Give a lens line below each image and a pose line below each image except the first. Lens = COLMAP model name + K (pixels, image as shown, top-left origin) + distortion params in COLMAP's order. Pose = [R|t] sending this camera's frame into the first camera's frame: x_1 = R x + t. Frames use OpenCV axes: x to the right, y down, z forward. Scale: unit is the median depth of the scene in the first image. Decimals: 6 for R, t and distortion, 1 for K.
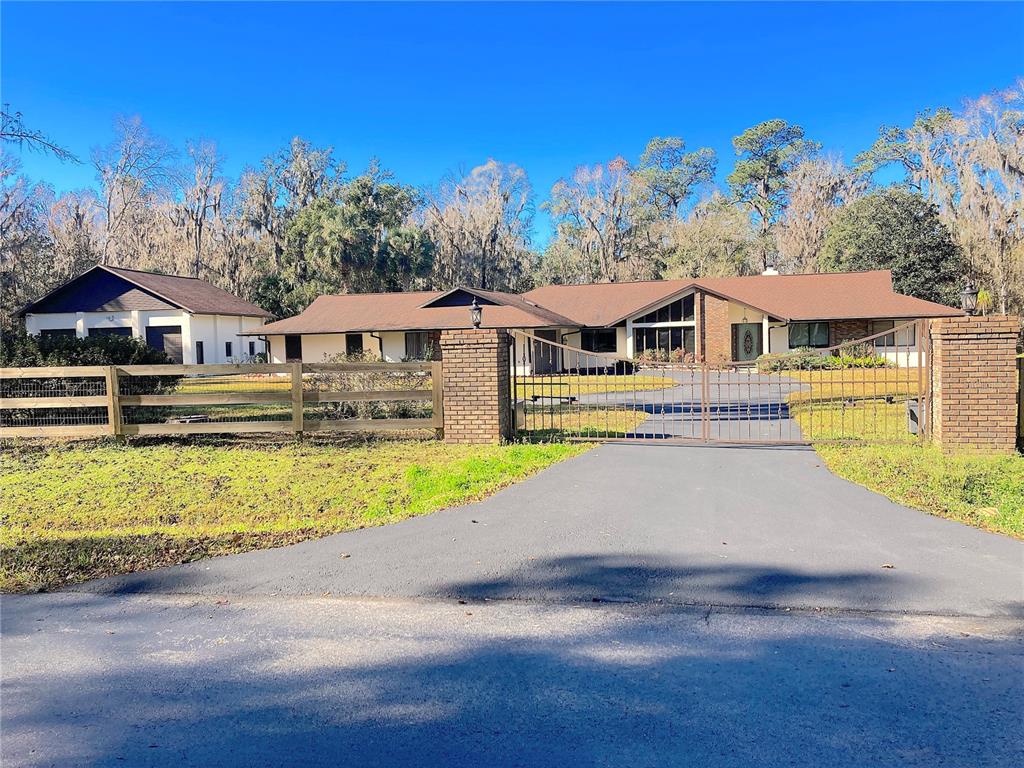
lens RADIAL K [[808.8, 0, 512.0], [0, 808.8, 384.0], [0, 0, 1]] dist [0.002961, 0.006160]
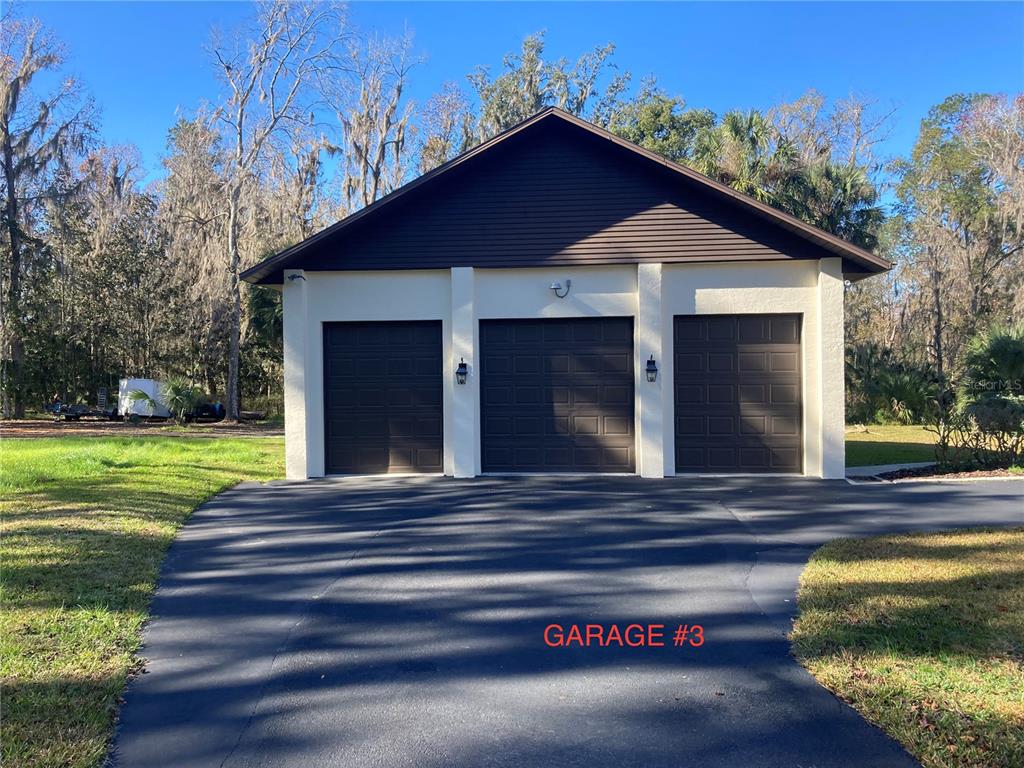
lens RADIAL K [[808.8, 0, 512.0], [0, 808.8, 384.0], [0, 0, 1]] dist [0.002961, 0.006160]
pose [[0.998039, 0.013102, 0.061208, -0.575284], [-0.010471, 0.999016, -0.043105, -0.032228], [-0.061713, 0.042380, 0.997194, 0.741278]]
